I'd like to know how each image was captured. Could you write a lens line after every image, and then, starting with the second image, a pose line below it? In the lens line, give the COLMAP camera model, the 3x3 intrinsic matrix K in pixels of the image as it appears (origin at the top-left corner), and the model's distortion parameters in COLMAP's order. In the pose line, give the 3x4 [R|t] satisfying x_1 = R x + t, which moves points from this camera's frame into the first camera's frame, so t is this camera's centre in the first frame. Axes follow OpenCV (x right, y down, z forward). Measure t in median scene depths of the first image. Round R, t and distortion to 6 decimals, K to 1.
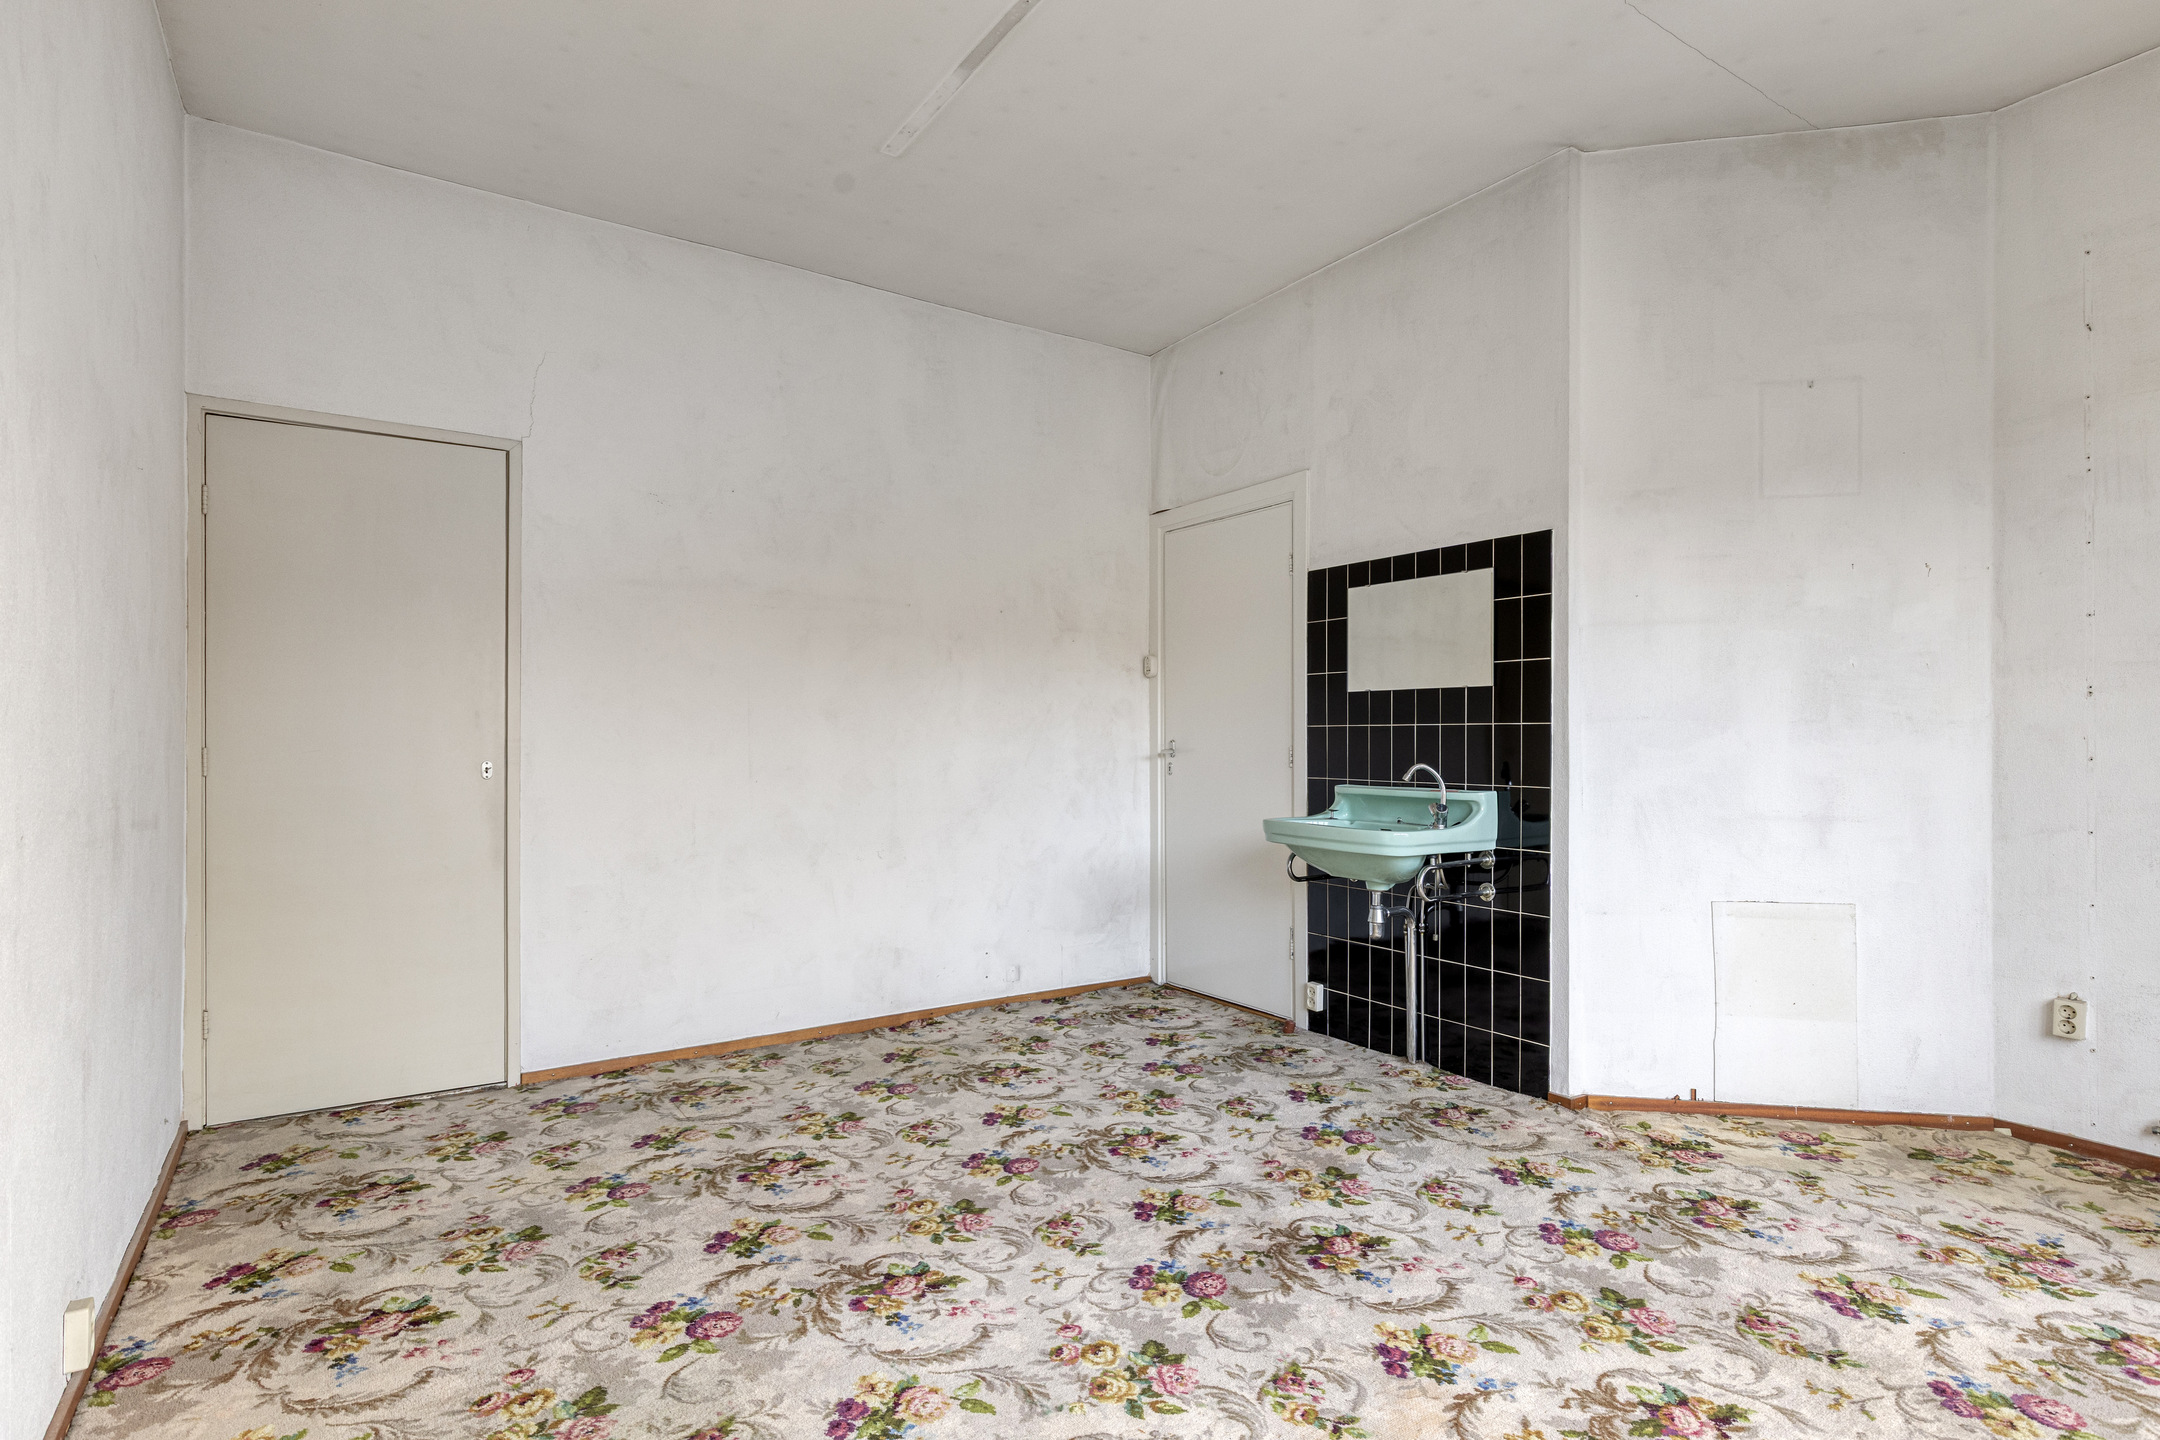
lens RADIAL K [[1050.8, 0, 1088.3], [0, 1050.8, 743.2], [0, 0, 1]] dist [-0.000163, -0.000549]
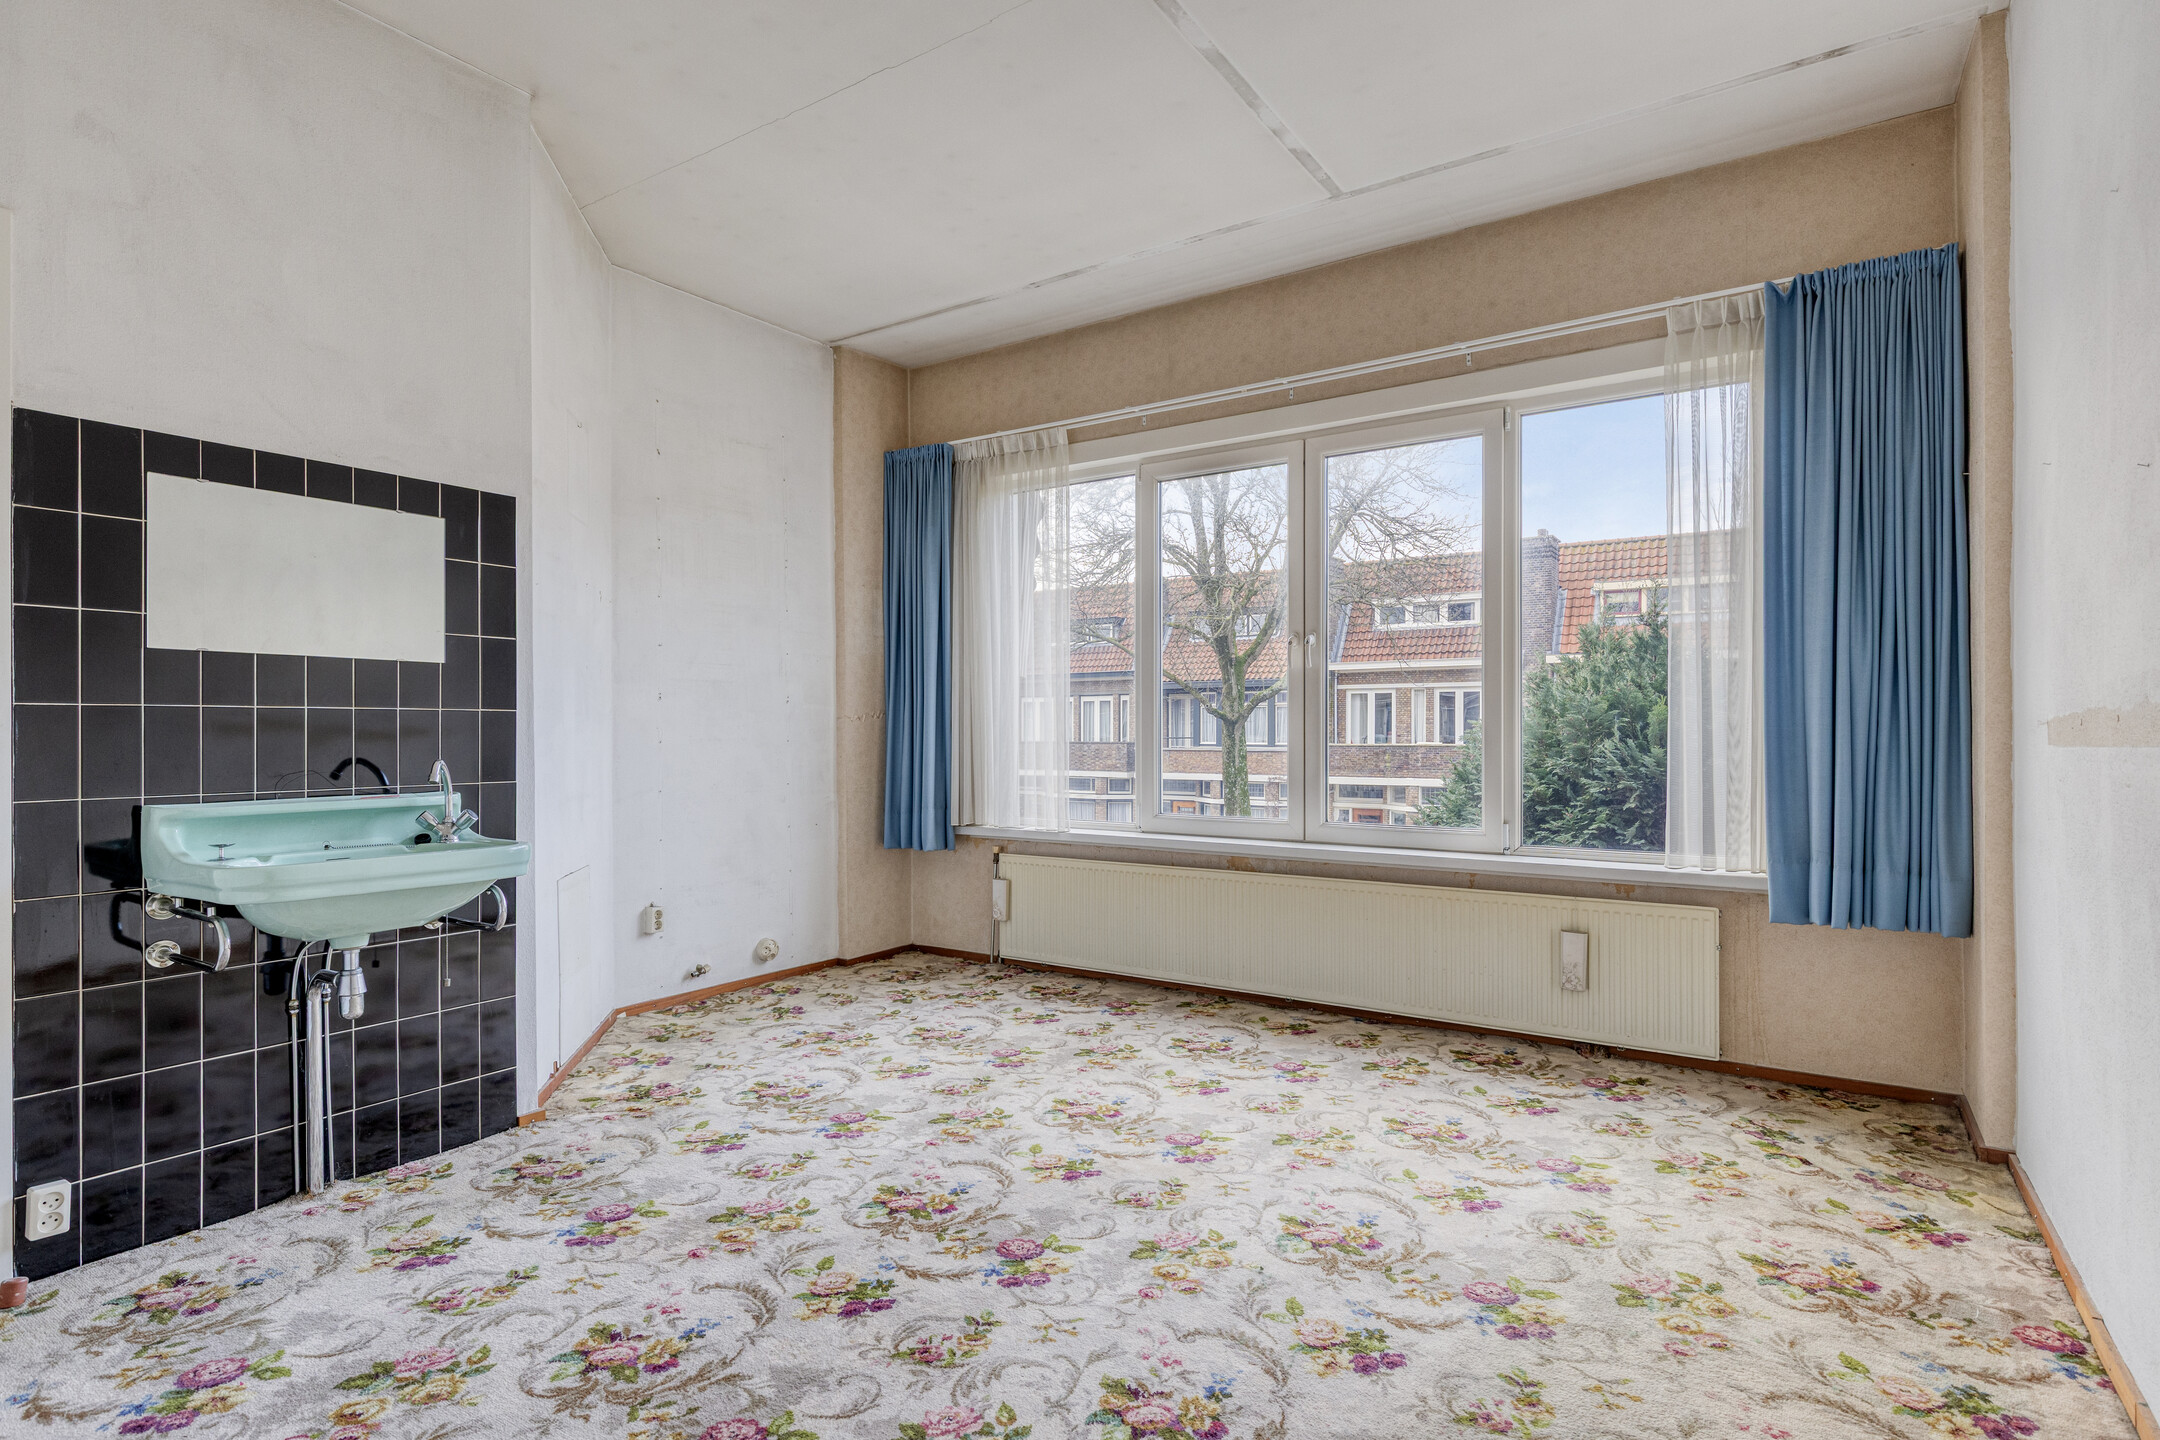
lens RADIAL K [[1092.8, 0, 1069.0], [0, 1092.8, 723.4], [0, 0, 1]] dist [0.000201, 0.000746]
pose [[-0.362818, 0.005775, 0.931842, -0.658848], [0.005250, 0.999978, -0.004153, -0.001469], [-0.931845, 0.003385, -0.362840, 0.961257]]
